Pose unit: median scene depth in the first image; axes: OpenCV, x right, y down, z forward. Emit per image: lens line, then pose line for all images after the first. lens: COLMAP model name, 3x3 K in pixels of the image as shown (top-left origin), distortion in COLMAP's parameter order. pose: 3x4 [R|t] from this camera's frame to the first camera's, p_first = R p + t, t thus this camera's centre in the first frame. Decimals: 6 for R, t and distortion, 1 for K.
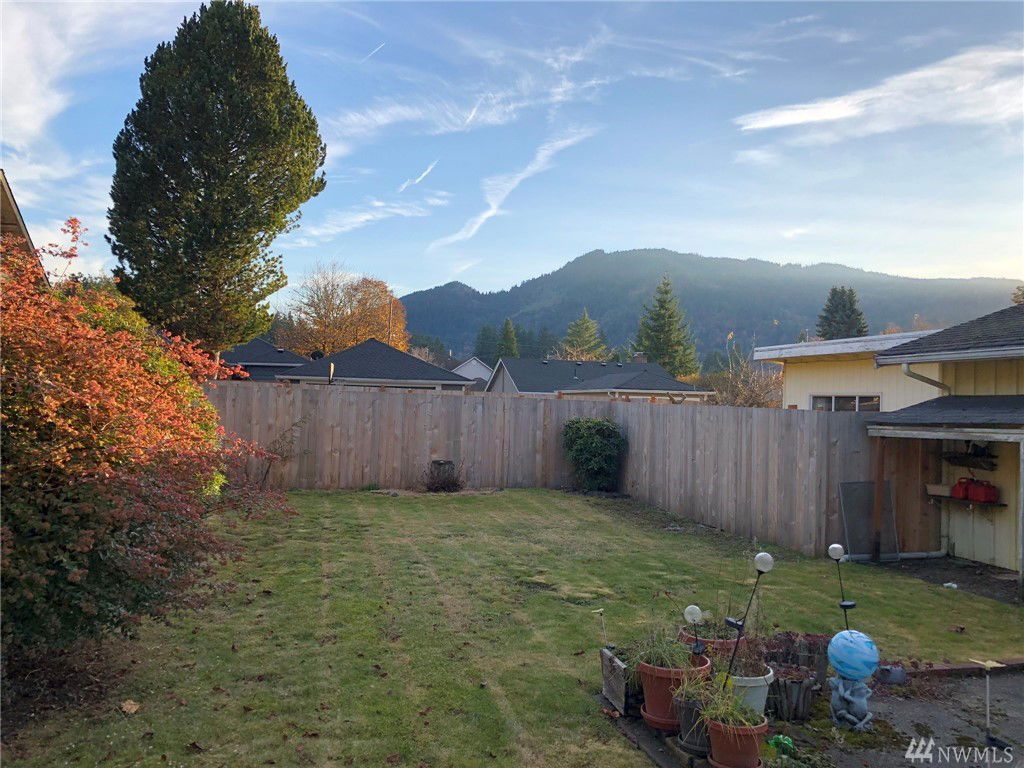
lens RADIAL K [[835.2, 0, 509.6], [0, 835.2, 380.8], [0, 0, 1]] dist [0.006220, 0.001236]
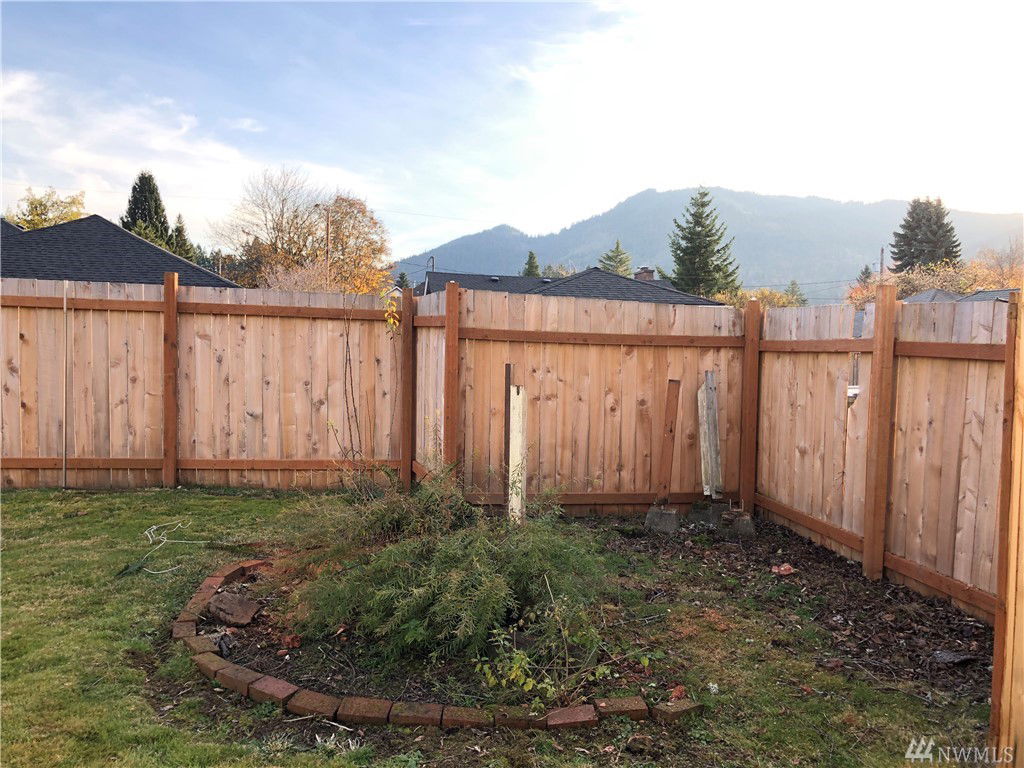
lens RADIAL K [[835.2, 0, 514.1], [0, 835.2, 388.2], [0, 0, 1]] dist [0.006220, 0.001236]
pose [[0.998358, -0.005352, -0.057029, 0.046540], [0.009570, 0.997216, 0.073950, 0.007969], [0.056475, -0.074374, 0.995630, 0.161626]]
